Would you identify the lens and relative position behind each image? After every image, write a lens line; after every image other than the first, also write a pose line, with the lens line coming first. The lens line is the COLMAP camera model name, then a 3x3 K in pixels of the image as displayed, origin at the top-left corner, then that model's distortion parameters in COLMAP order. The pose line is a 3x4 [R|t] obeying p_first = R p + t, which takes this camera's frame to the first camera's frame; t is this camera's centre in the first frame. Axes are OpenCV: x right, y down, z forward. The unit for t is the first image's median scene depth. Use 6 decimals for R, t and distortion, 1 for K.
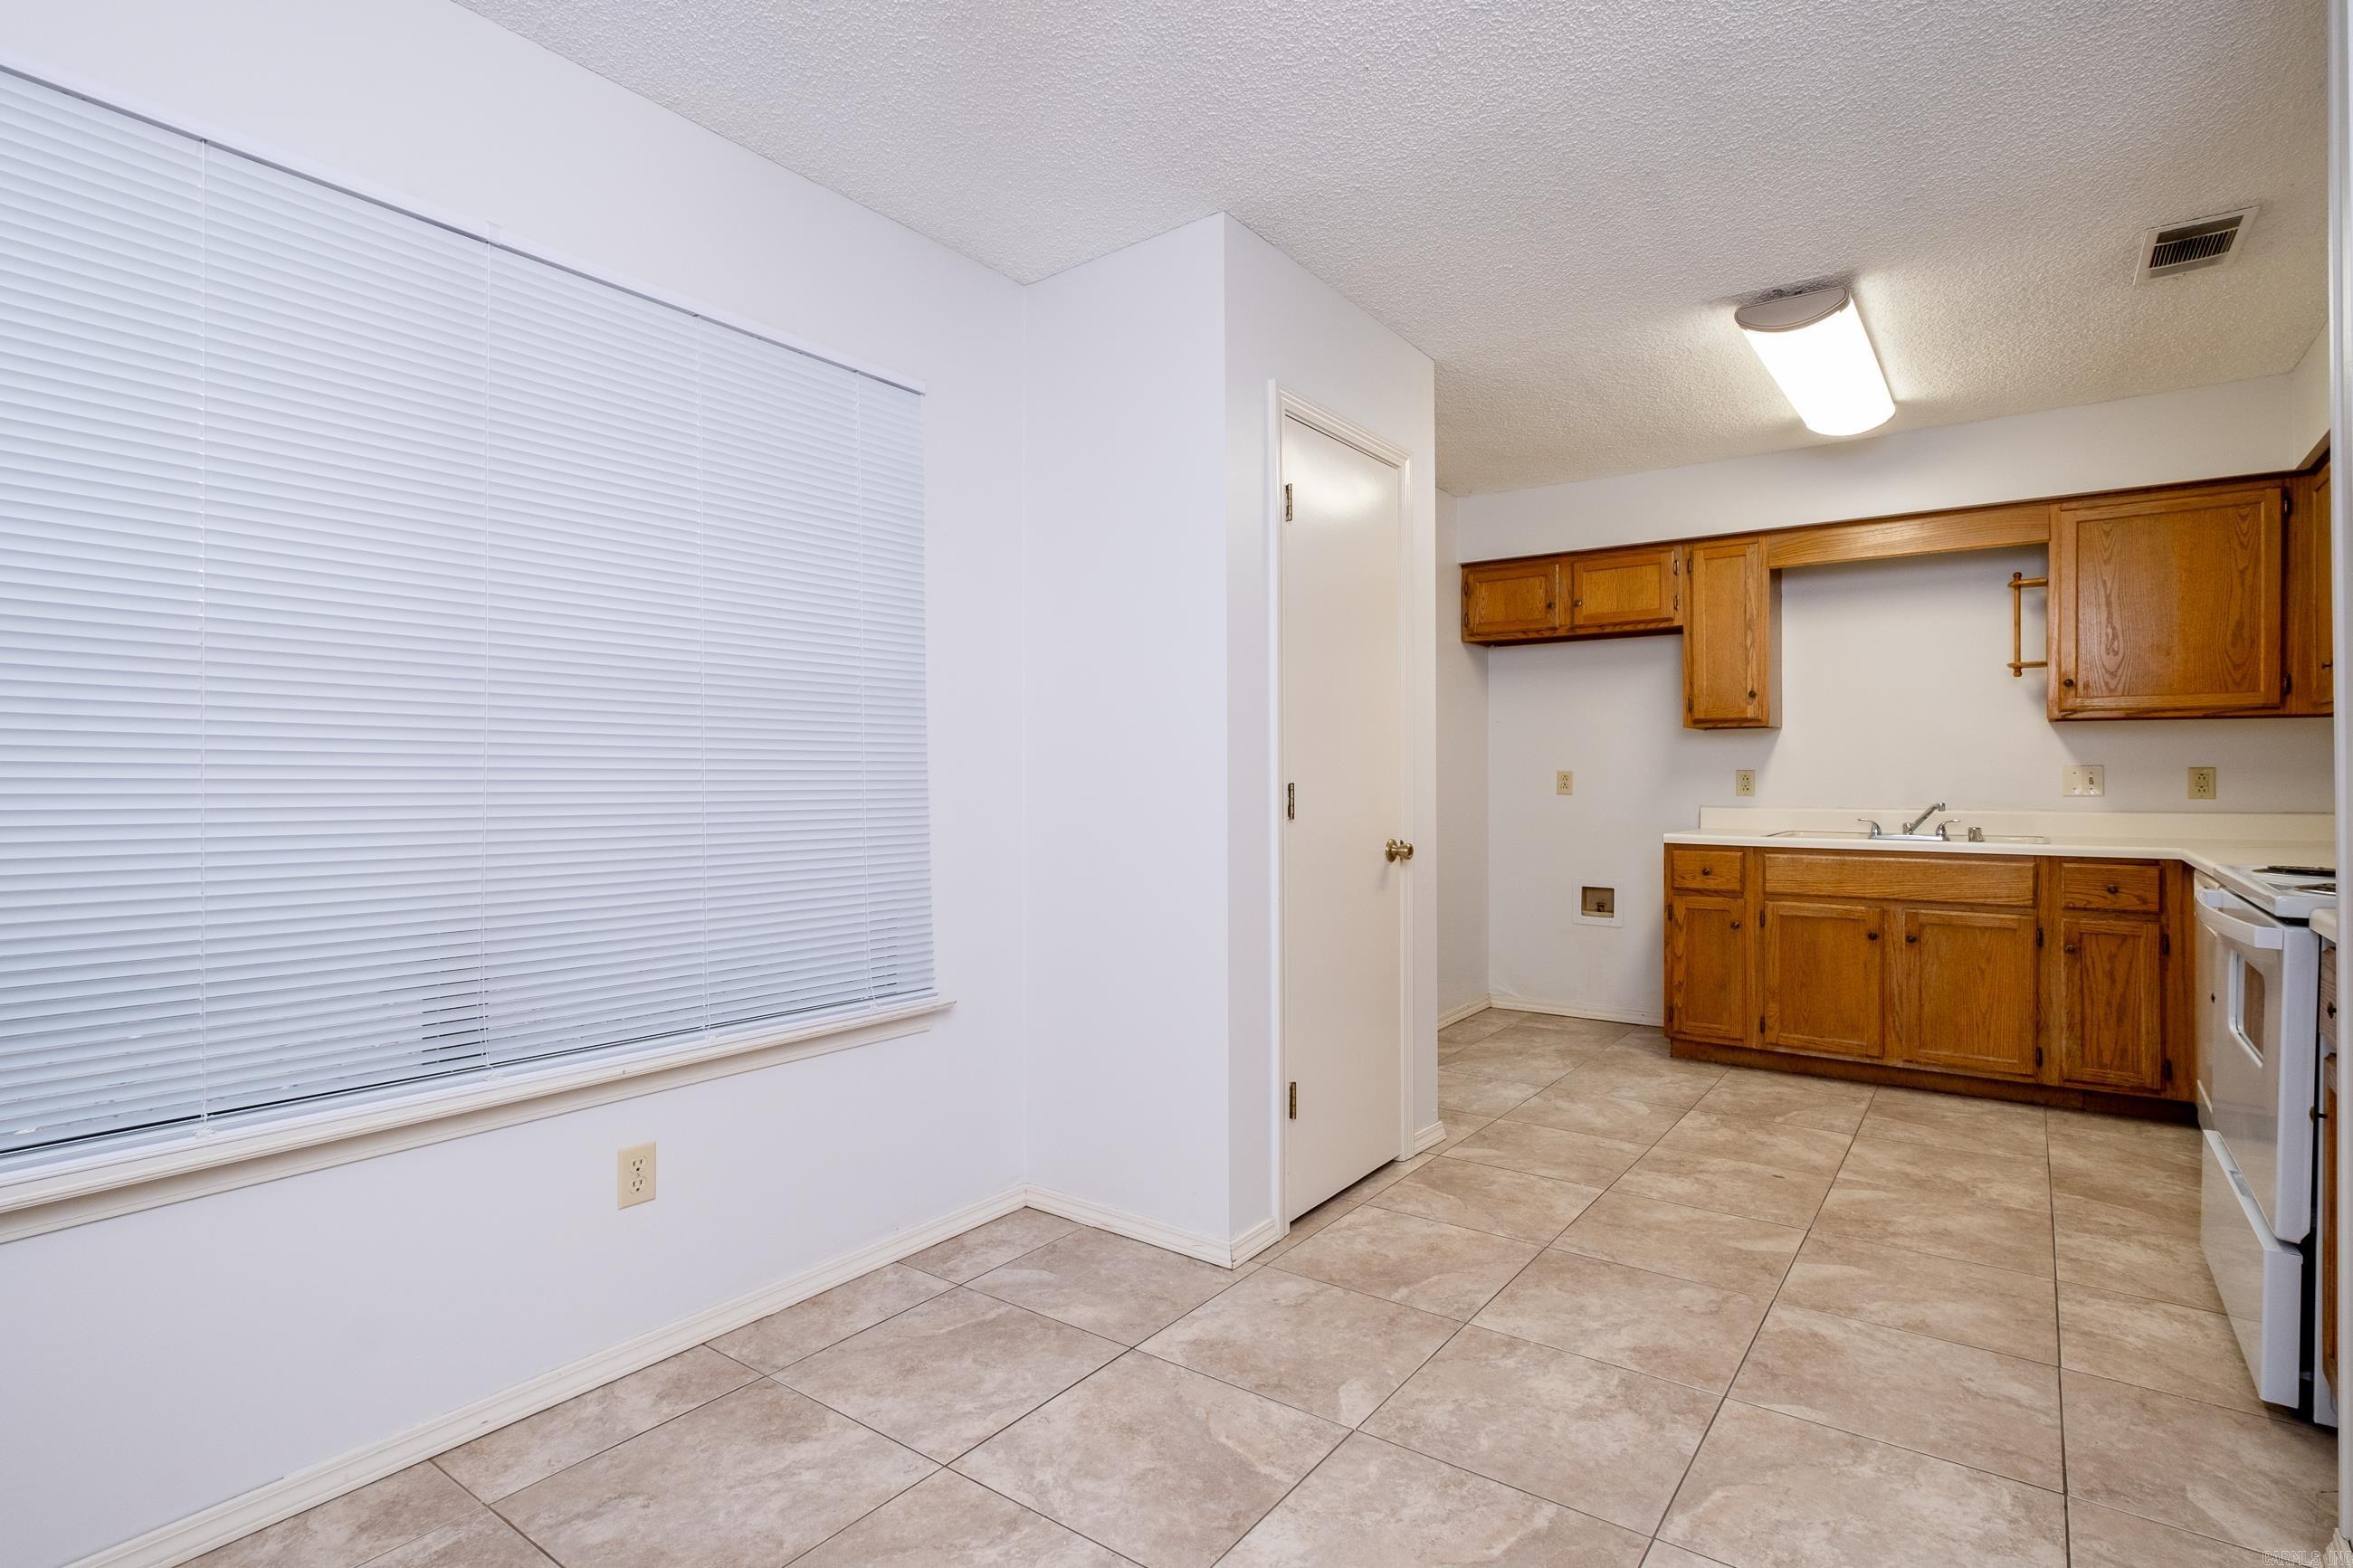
lens RADIAL K [[1120.6, 0, 1372.4], [0, 1120.6, 795.2], [0, 0, 1]] dist [-0.002501, 0.001433]
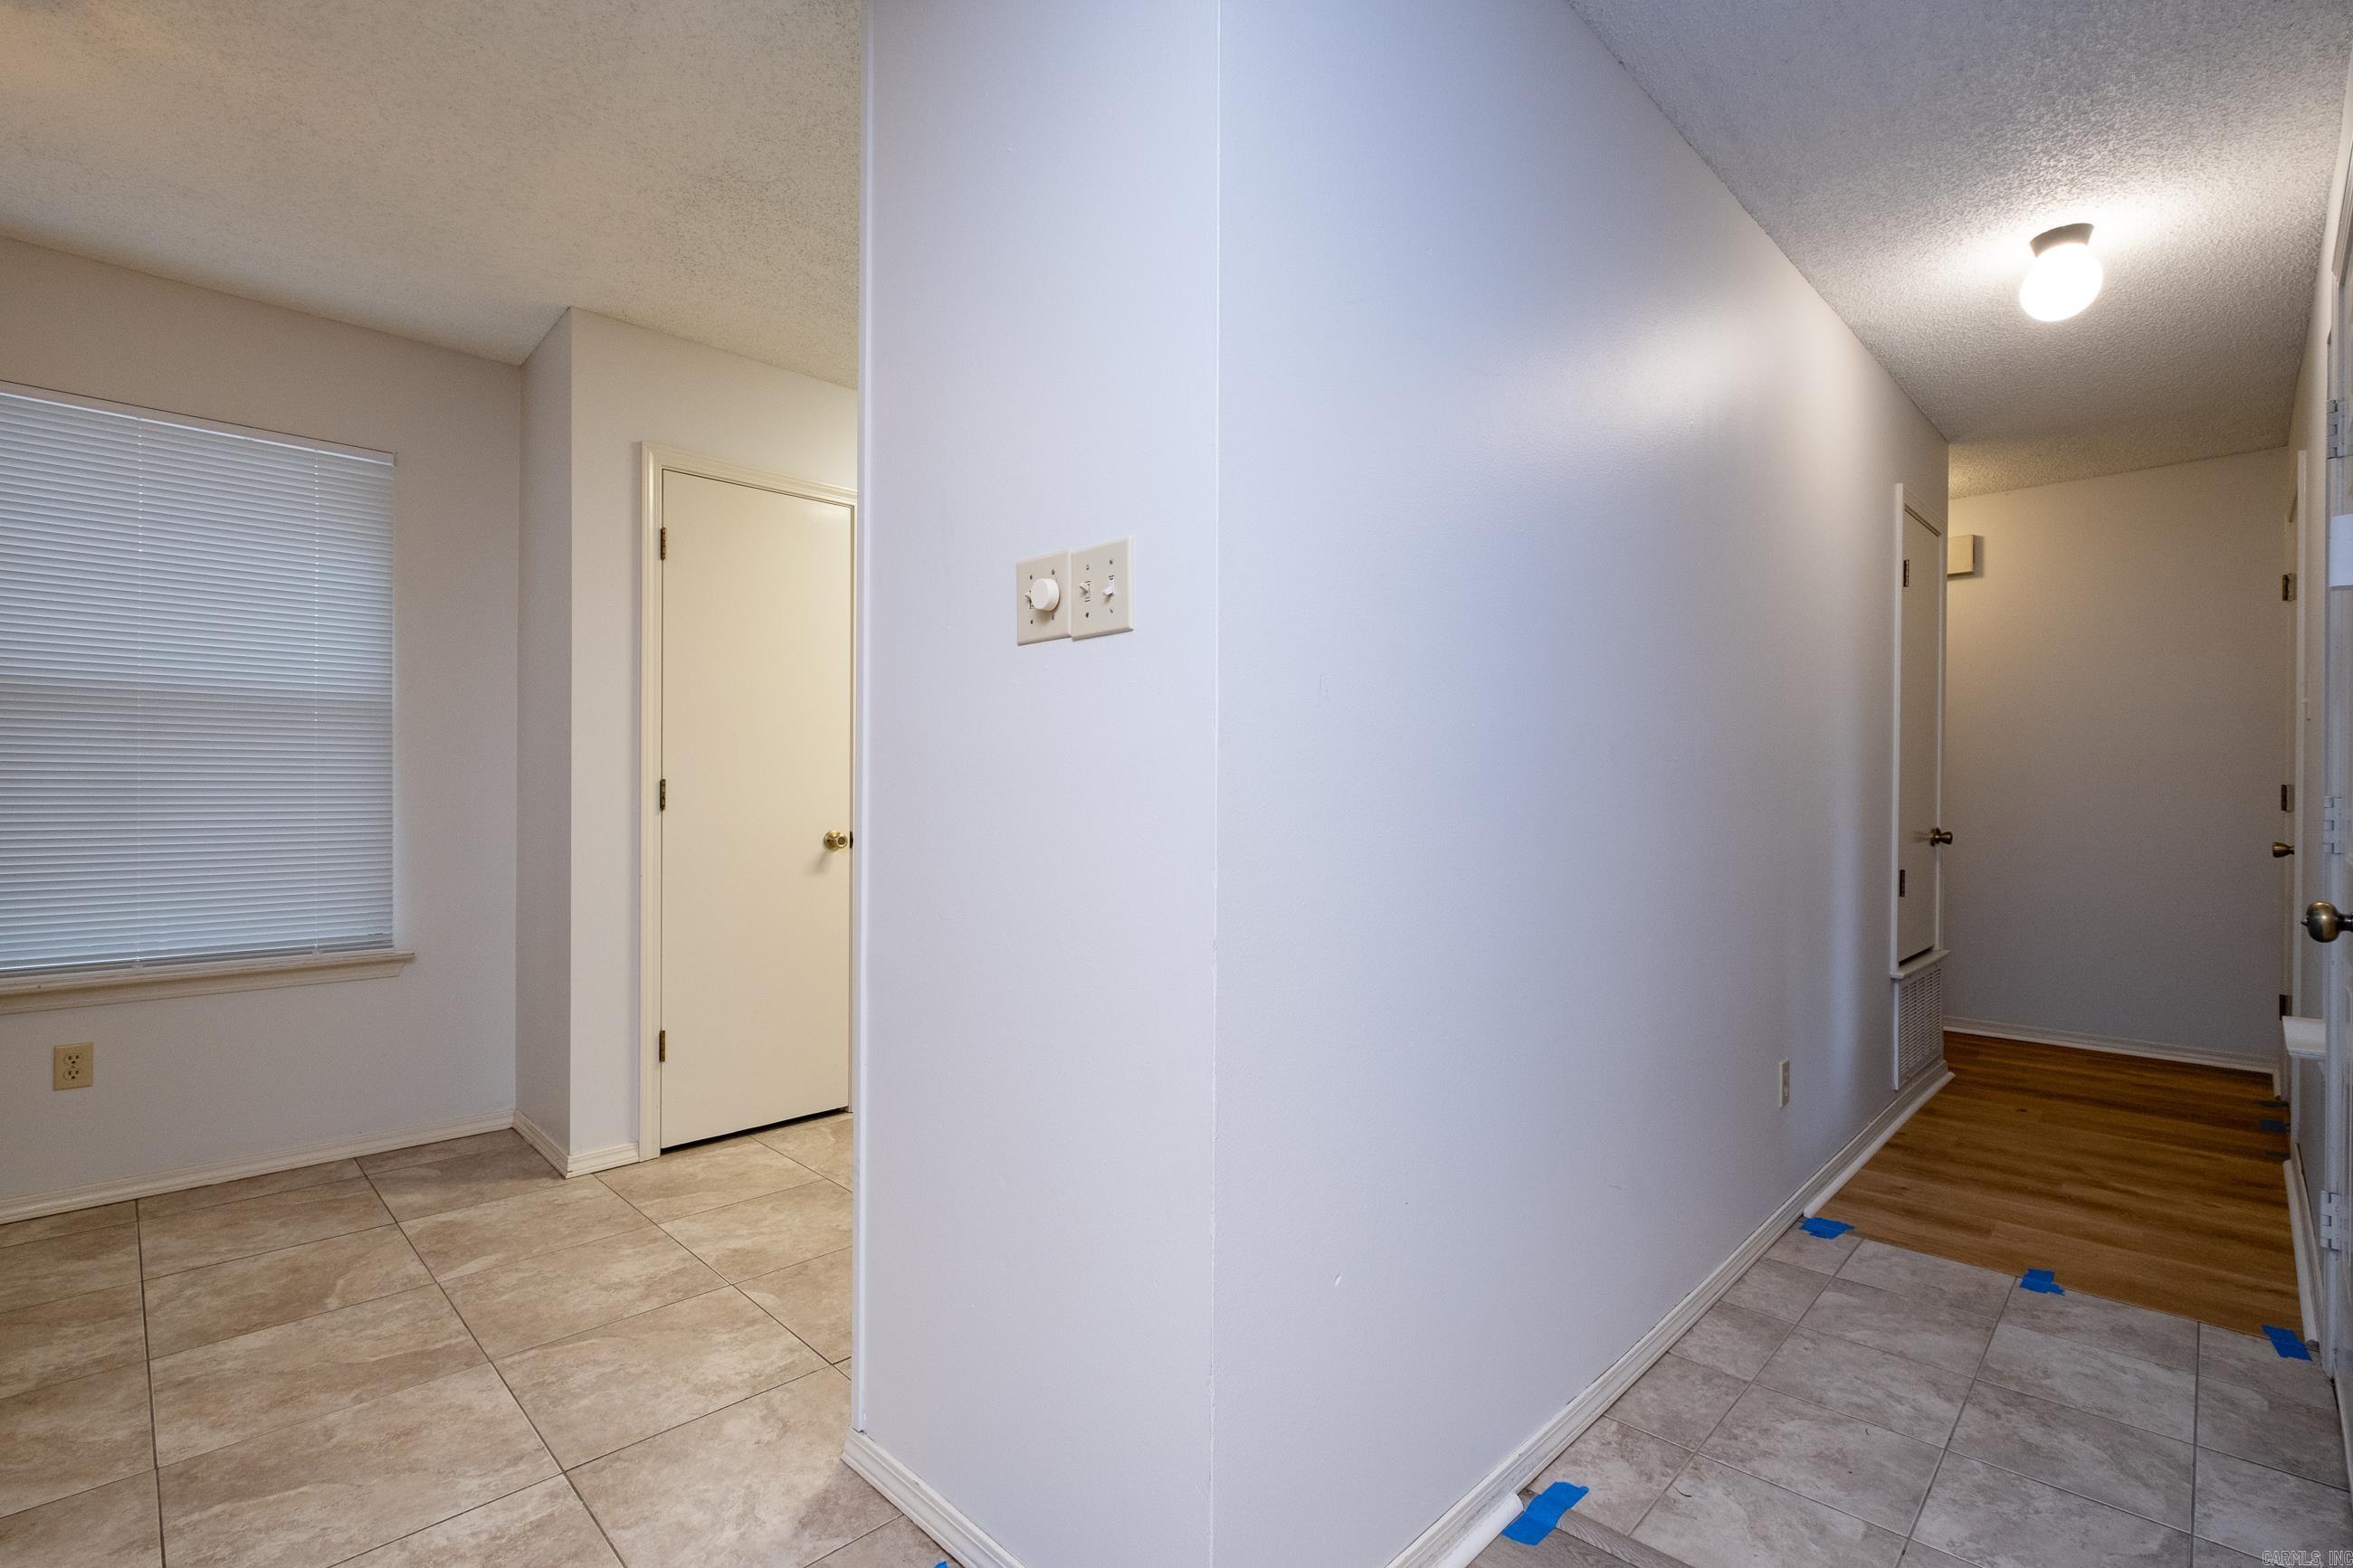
lens RADIAL K [[1125.7, 0, 1274.3], [0, 1125.7, 789.3], [0, 0, 1]] dist [0.002831, 0.000342]
pose [[0.986406, 0.009029, -0.164080, 0.949235], [-0.010874, 0.999887, -0.010347, 0.006179], [0.163968, 0.011990, 0.986393, -0.099497]]
